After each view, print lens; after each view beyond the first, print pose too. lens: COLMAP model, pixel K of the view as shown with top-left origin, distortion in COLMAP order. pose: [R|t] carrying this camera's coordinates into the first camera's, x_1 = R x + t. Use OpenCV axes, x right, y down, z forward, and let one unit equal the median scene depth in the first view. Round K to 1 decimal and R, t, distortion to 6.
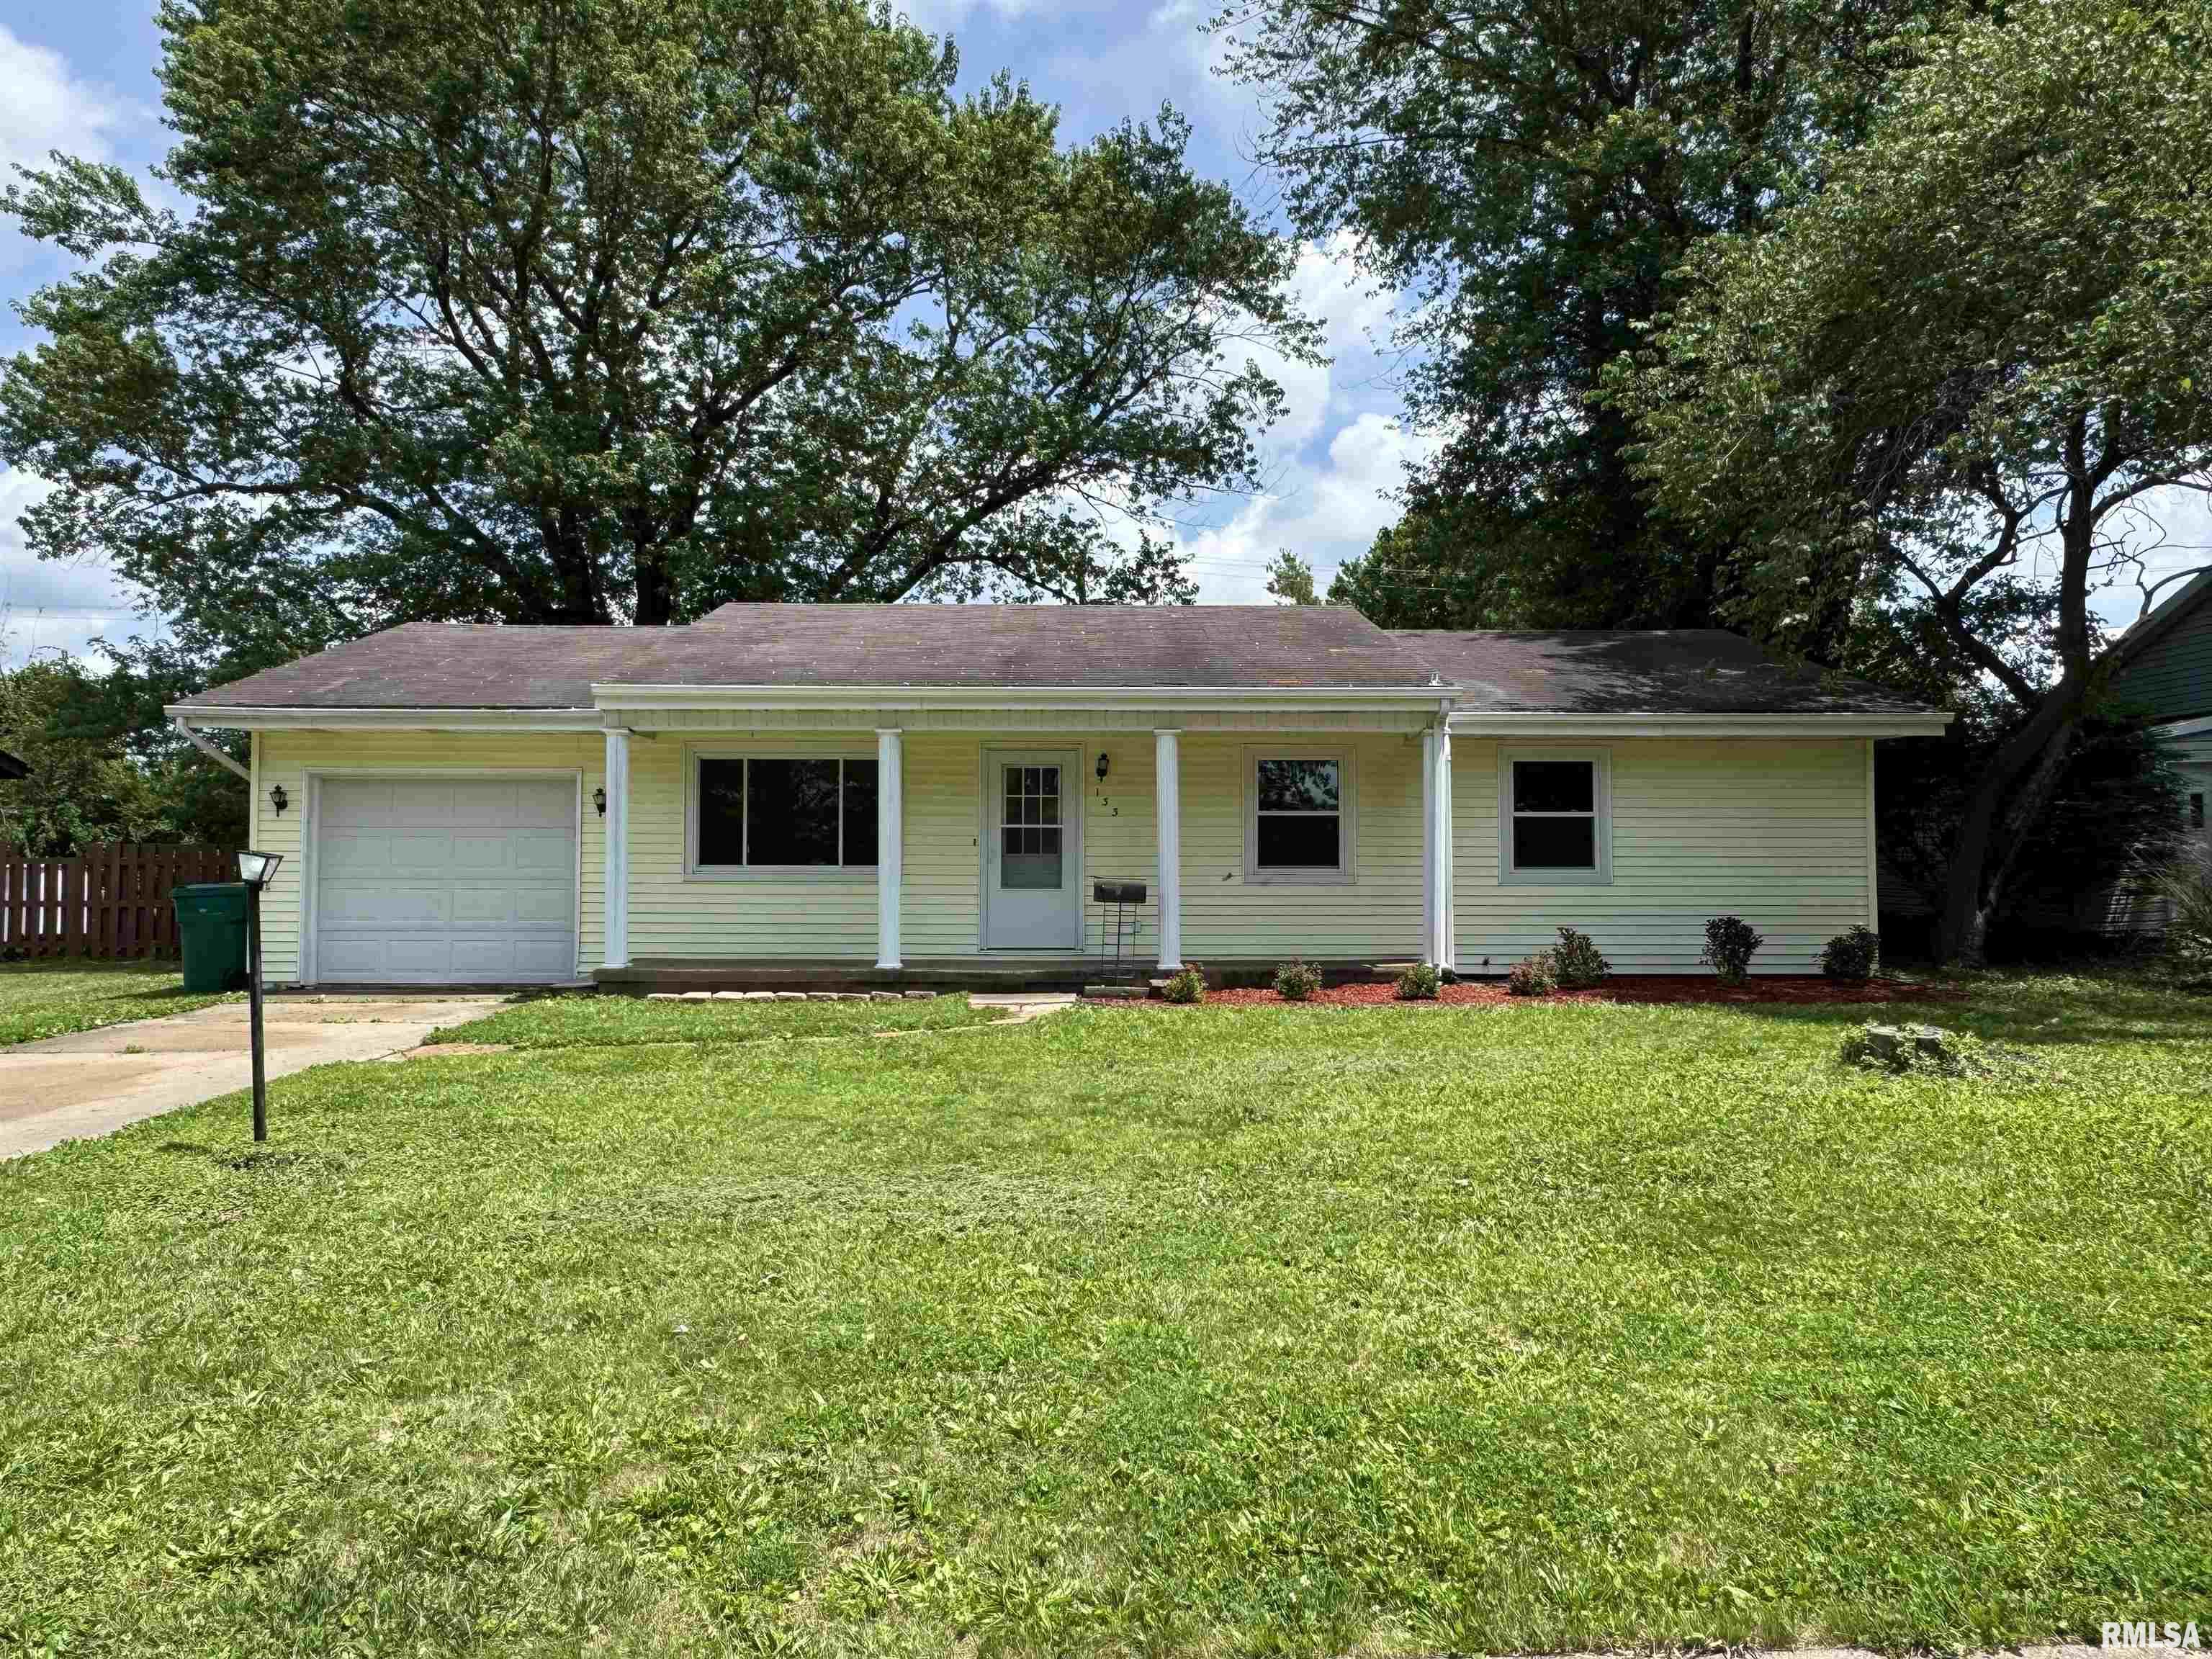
lens RADIAL K [[1489.7, 0, 1103.3], [0, 1489.7, 837.0], [0, 0, 1]] dist [0.003254, 0.000442]
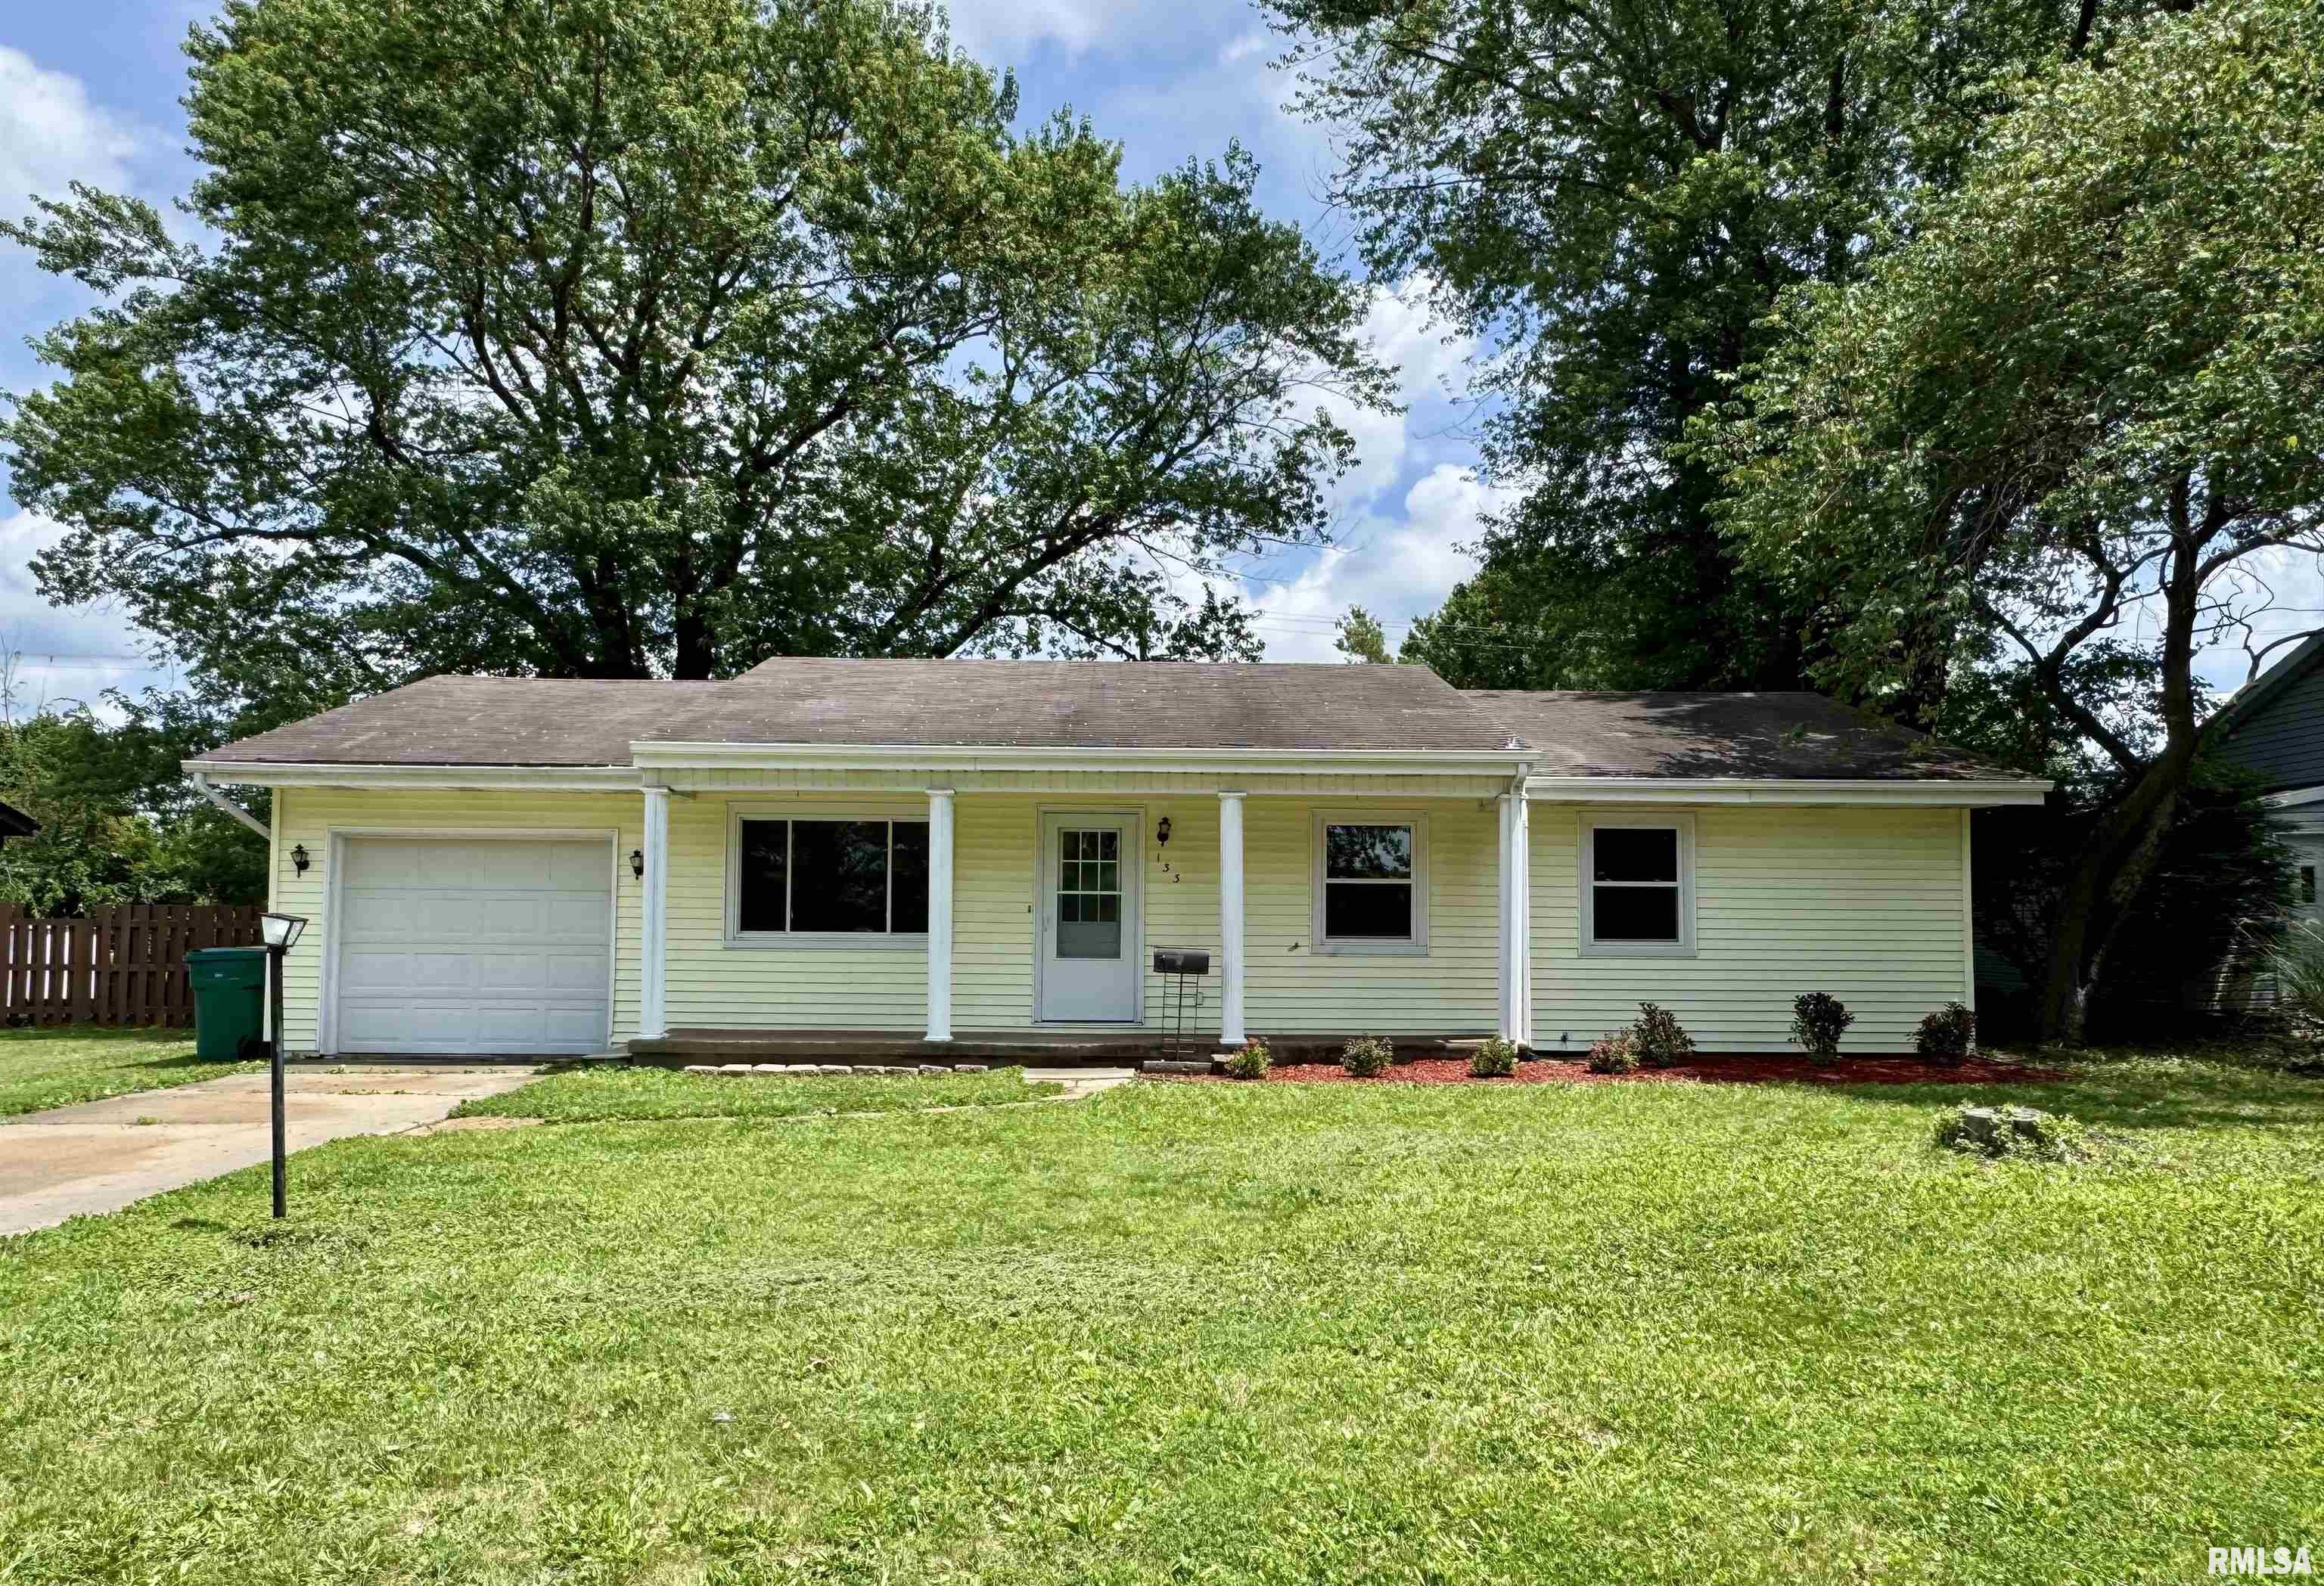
lens RADIAL K [[1564.4, 0, 1167.4], [0, 1564.4, 880.4], [0, 0, 1]] dist [0.003484, 0.000398]
pose [[0.999974, 0.006682, 0.002653, -0.000683], [-0.006641, 0.999861, -0.015279, -0.000173], [-0.002754, 0.015261, 0.999880, -0.002996]]
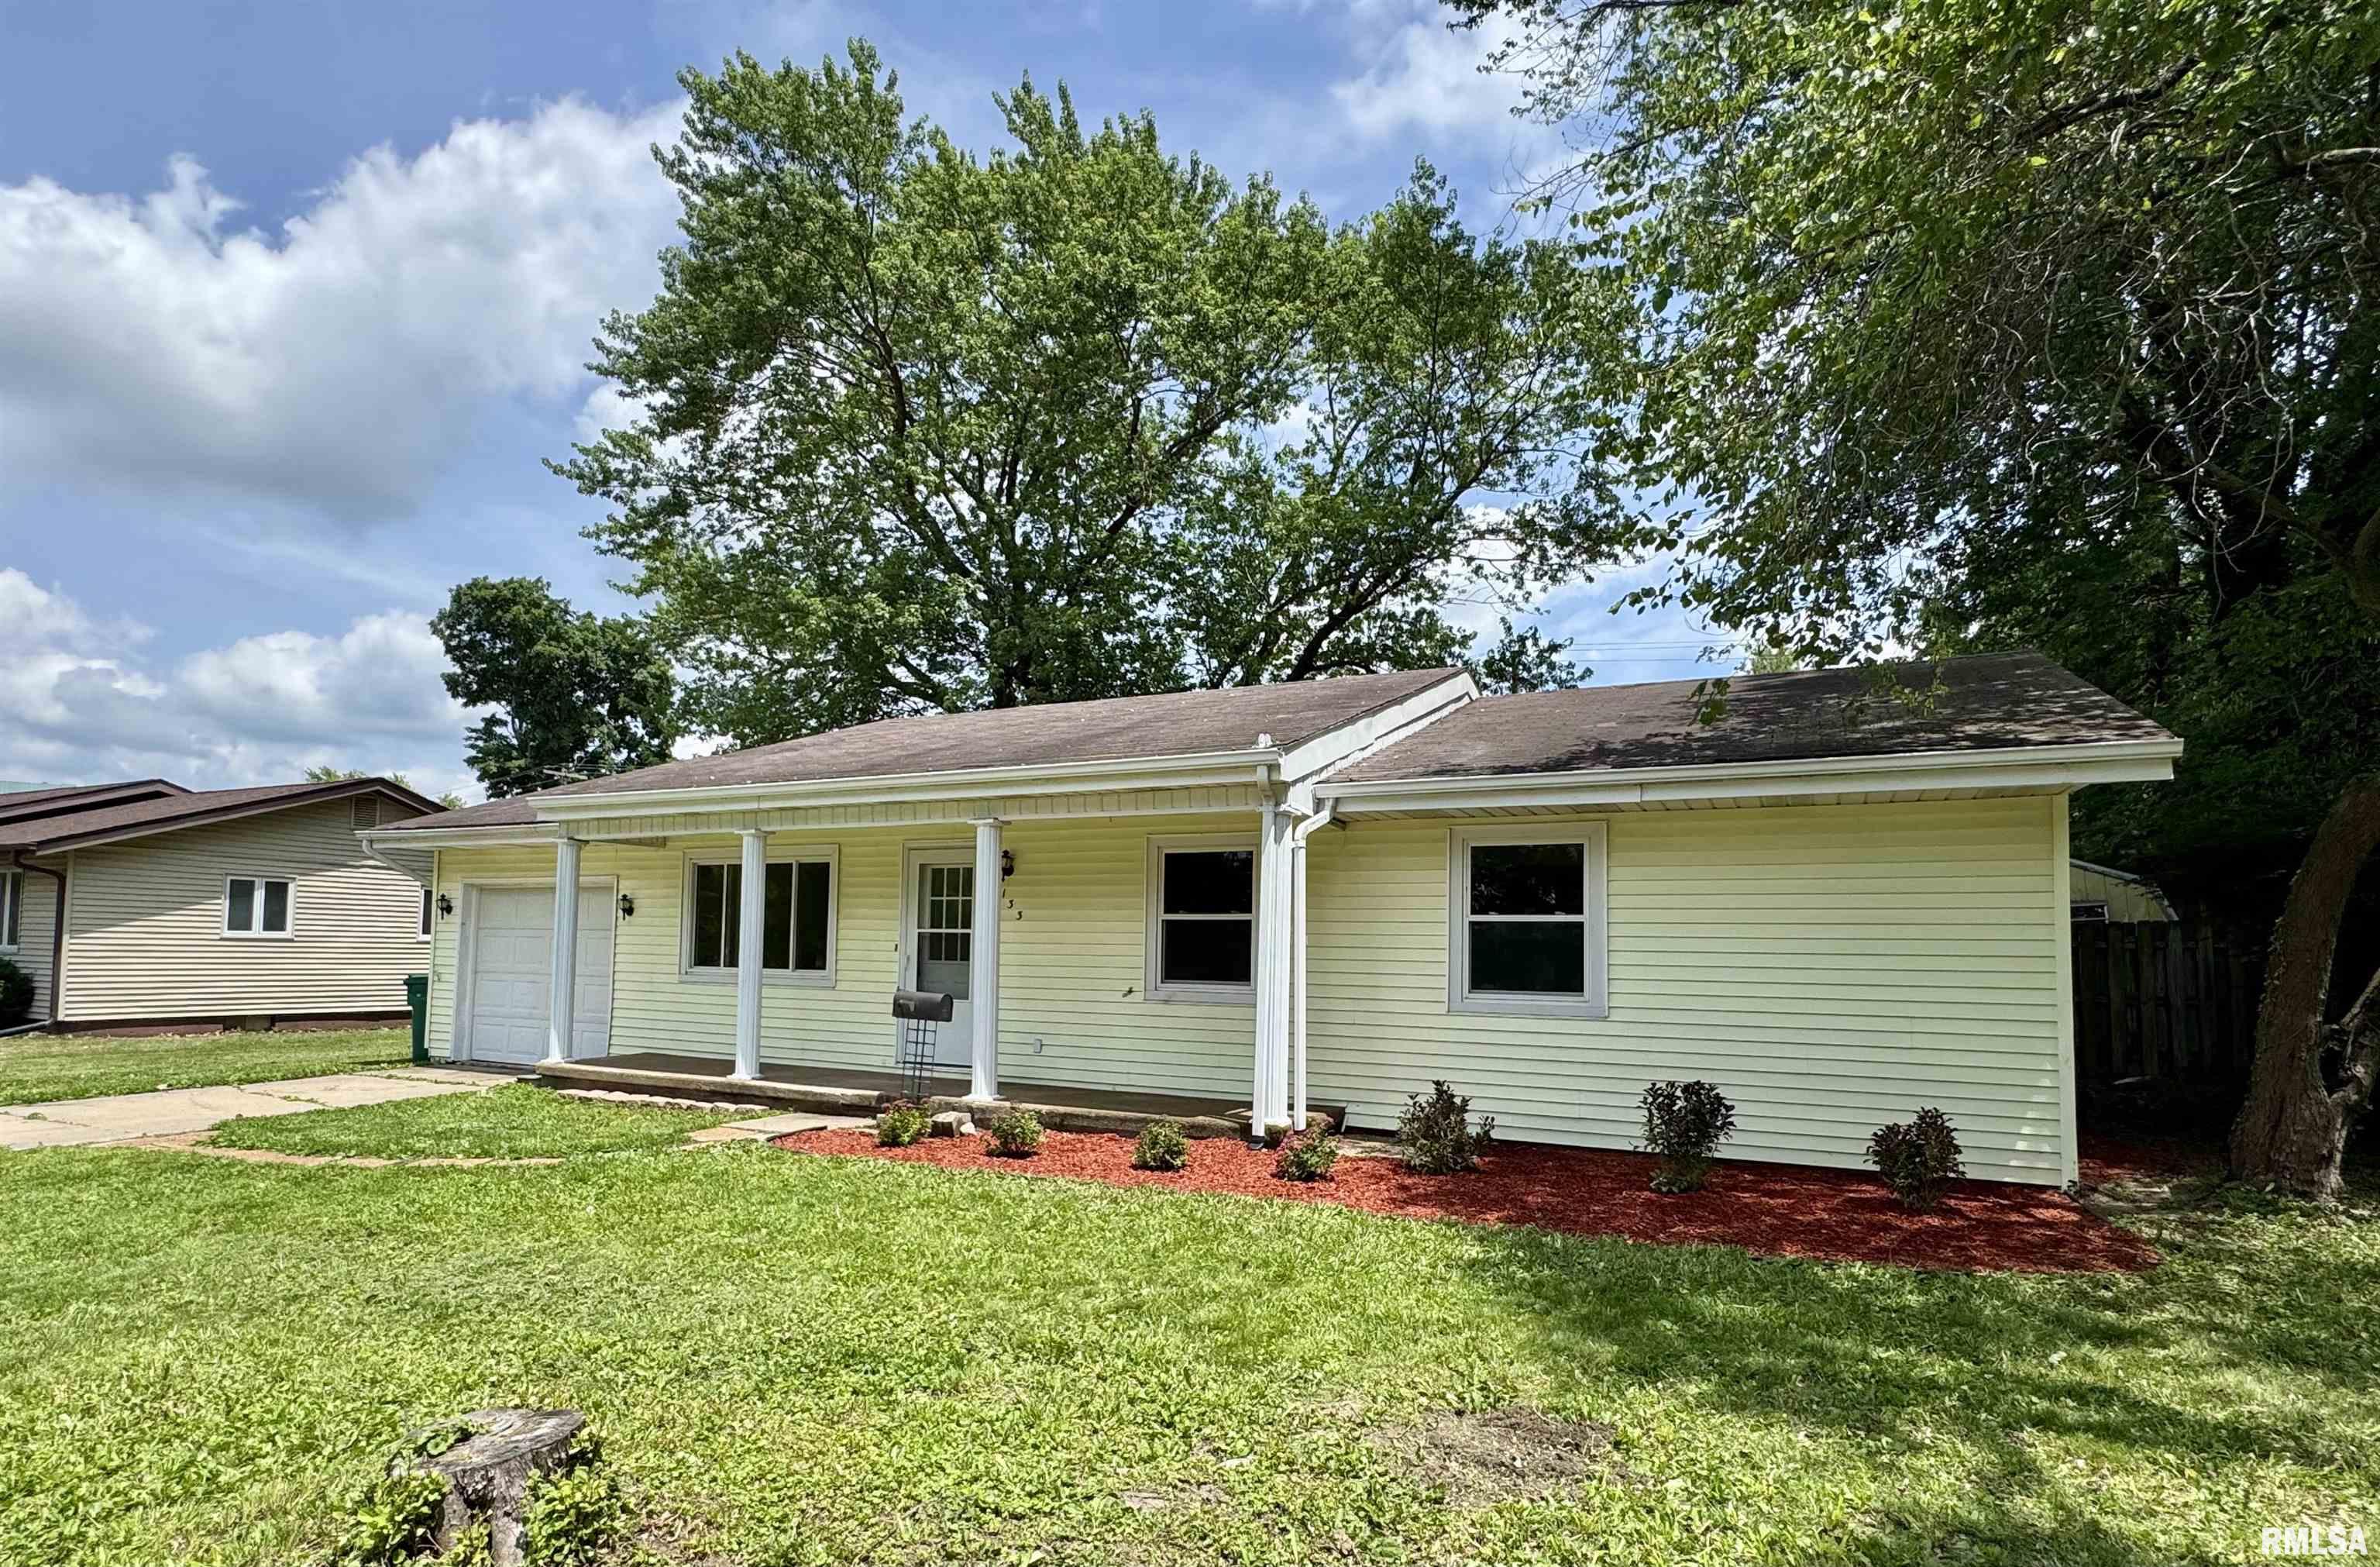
lens RADIAL K [[1229.6, 0, 1177.5], [0, 1229.6, 891.4], [0, 0, 1]] dist [0.017680, 0.000193]
pose [[0.877105, -0.009835, -0.480197, 0.442007], [-0.003777, 0.999618, -0.027373, -0.011143], [0.480283, 0.025823, 0.876733, 0.399292]]
